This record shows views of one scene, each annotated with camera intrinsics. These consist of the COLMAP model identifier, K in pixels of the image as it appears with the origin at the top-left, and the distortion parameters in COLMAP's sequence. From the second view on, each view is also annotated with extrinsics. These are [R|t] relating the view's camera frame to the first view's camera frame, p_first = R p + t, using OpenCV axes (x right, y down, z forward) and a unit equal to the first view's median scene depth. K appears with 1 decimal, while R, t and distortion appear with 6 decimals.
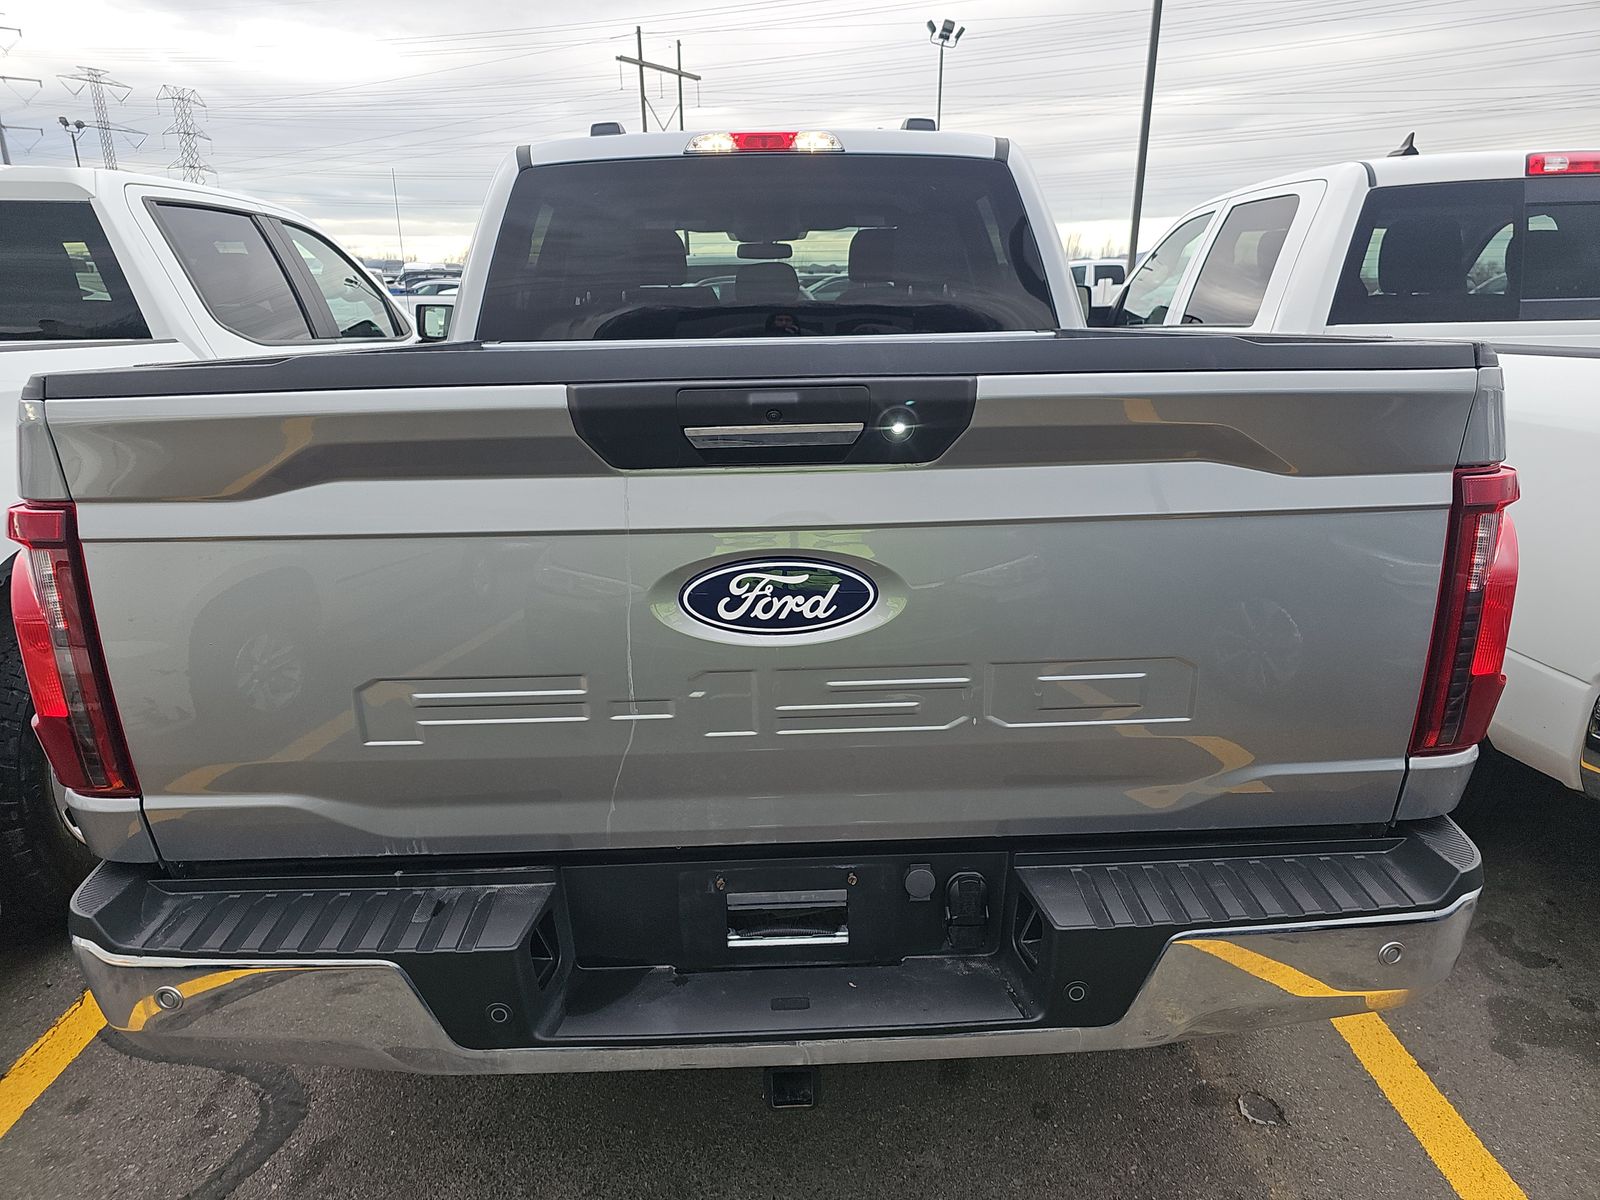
lens RADIAL K [[1019.5, 0, 806.3], [0, 1019.5, 589.4], [0, 0, 1]] dist [0.054129, -0.043916]
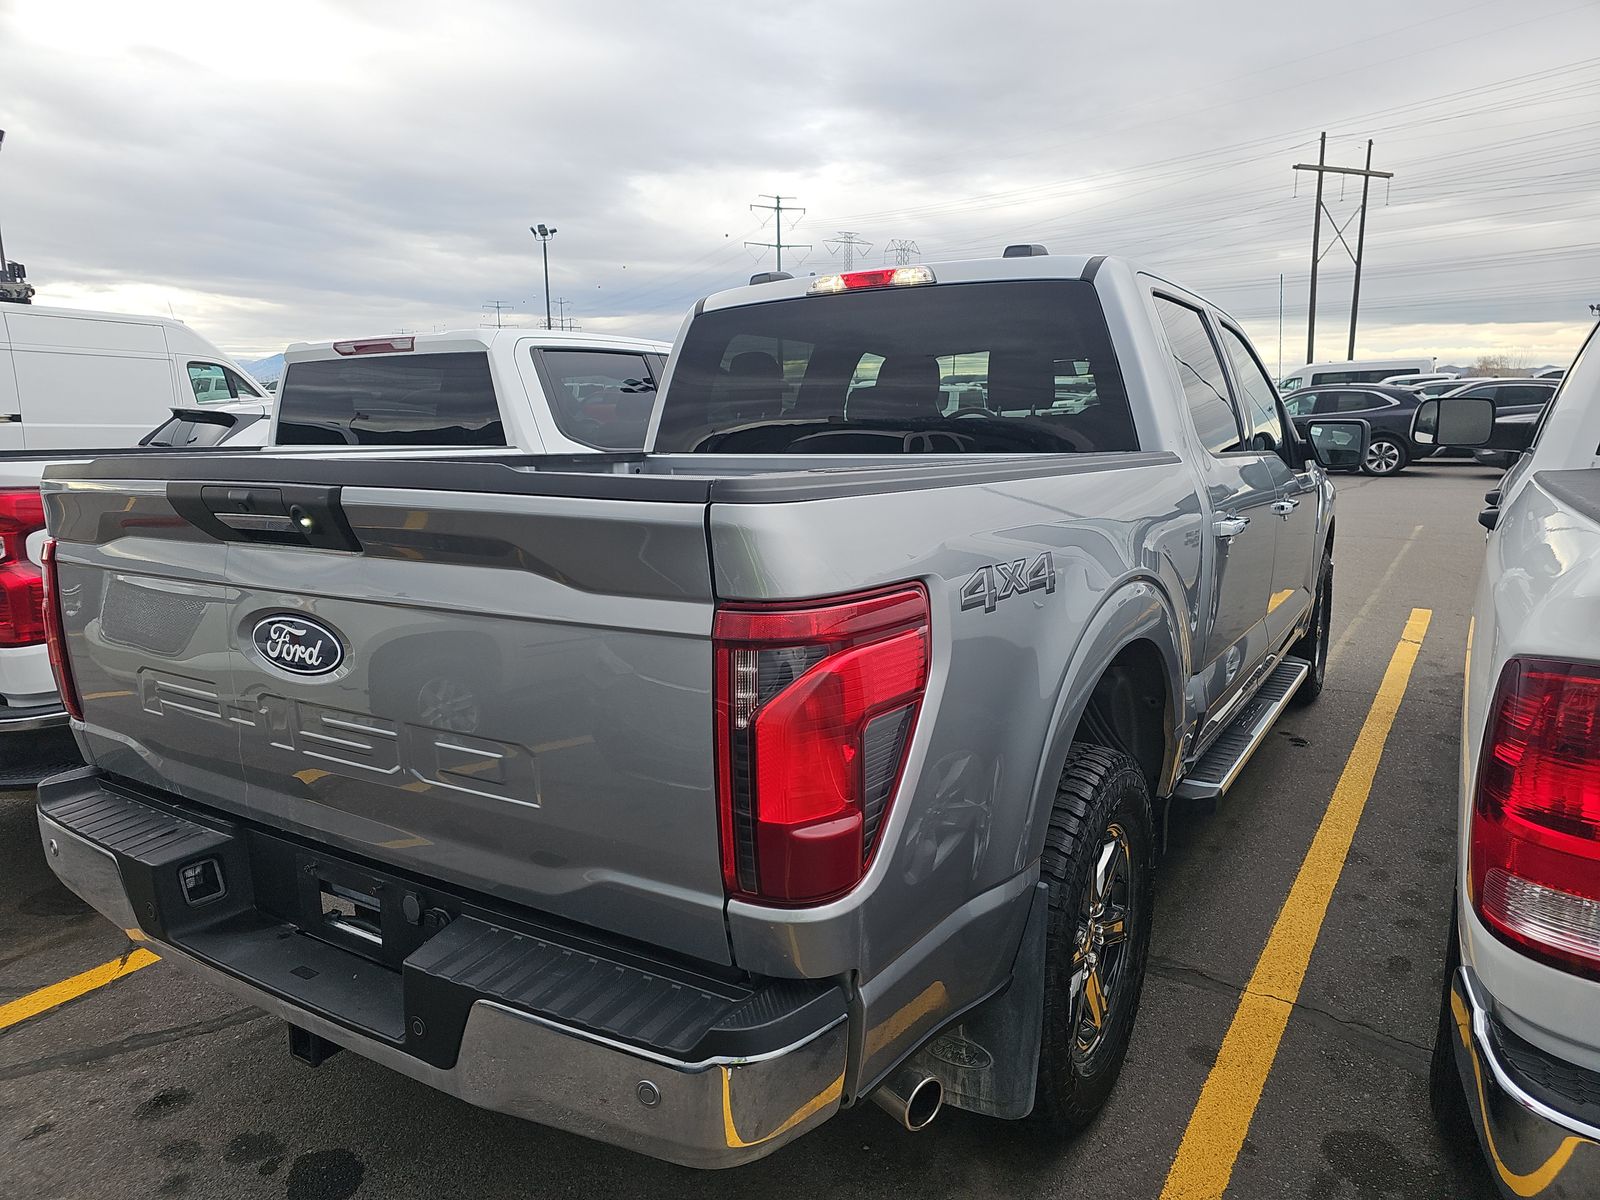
lens RADIAL K [[1019.5, 0, 806.3], [0, 1019.5, 589.4], [0, 0, 1]] dist [0.054129, -0.043916]
pose [[0.834212, 0.093913, -0.543387, 0.557505], [-0.149533, 0.986996, -0.058982, -0.037524], [0.530782, 0.130458, 0.837407, 0.100190]]
